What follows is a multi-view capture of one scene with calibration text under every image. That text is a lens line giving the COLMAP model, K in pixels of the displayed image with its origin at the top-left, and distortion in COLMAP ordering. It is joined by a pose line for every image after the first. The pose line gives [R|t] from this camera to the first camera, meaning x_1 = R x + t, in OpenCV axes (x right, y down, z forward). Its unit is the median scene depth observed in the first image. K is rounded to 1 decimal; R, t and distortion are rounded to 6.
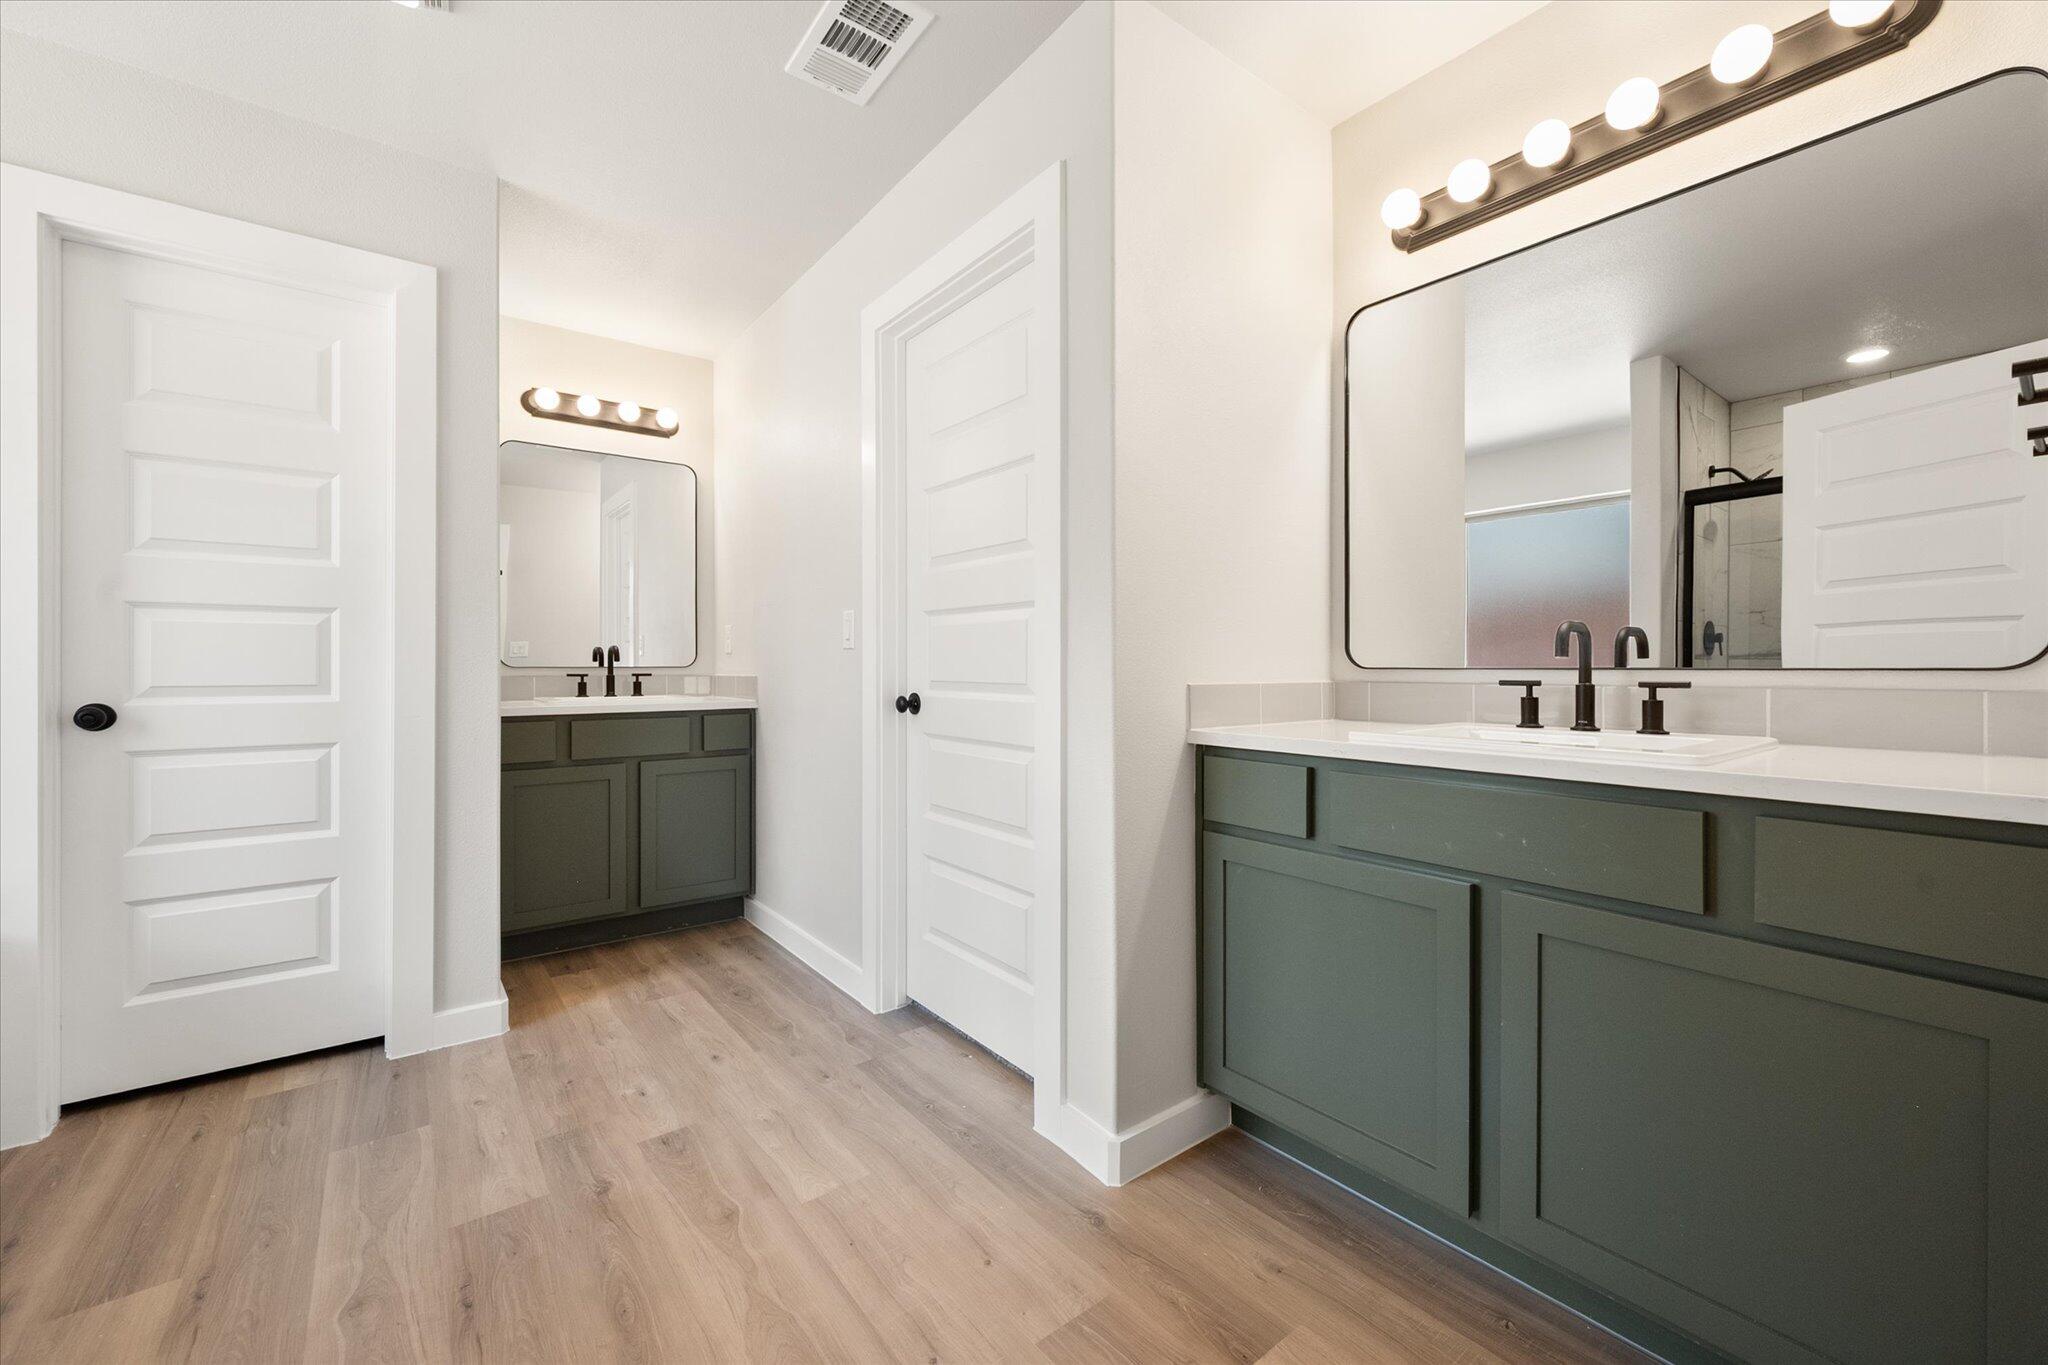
lens RADIAL K [[827.4, 0, 1024.0], [0, 827.4, 682.5], [0, 0, 1]] dist [-0.000685, -0.000136]
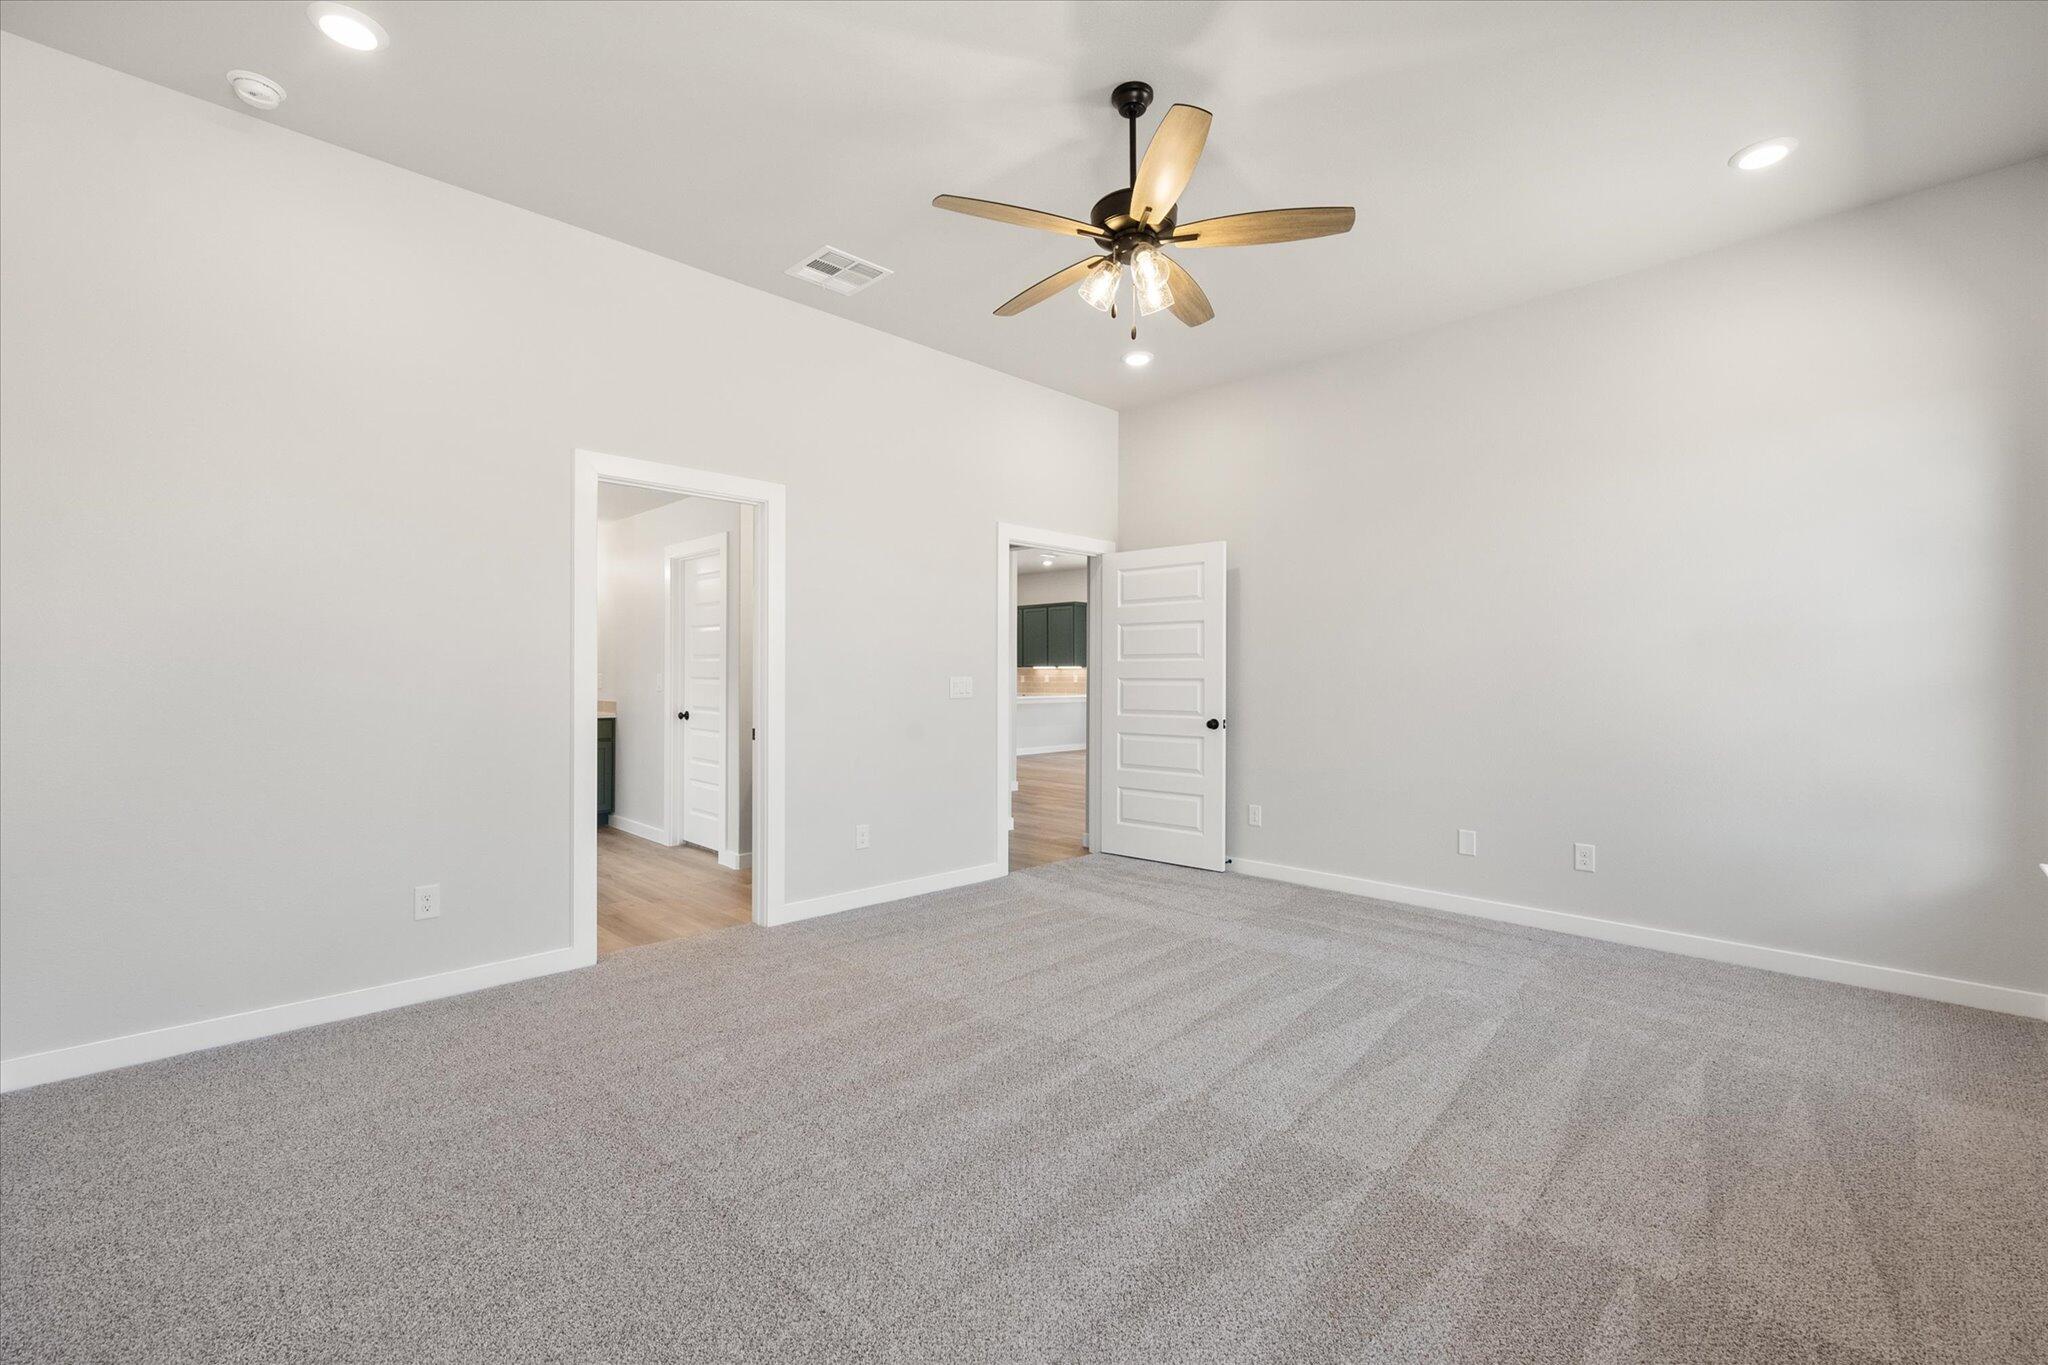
lens RADIAL K [[827.4, 0, 1024.0], [0, 827.4, 682.5], [0, 0, 1]] dist [-0.000685, -0.000136]
pose [[0.989386, 0.000597, 0.145312, 0.476216], [0.000280, 0.999982, -0.006015, -0.054357], [-0.145313, 0.005992, 0.989368, -1.478632]]
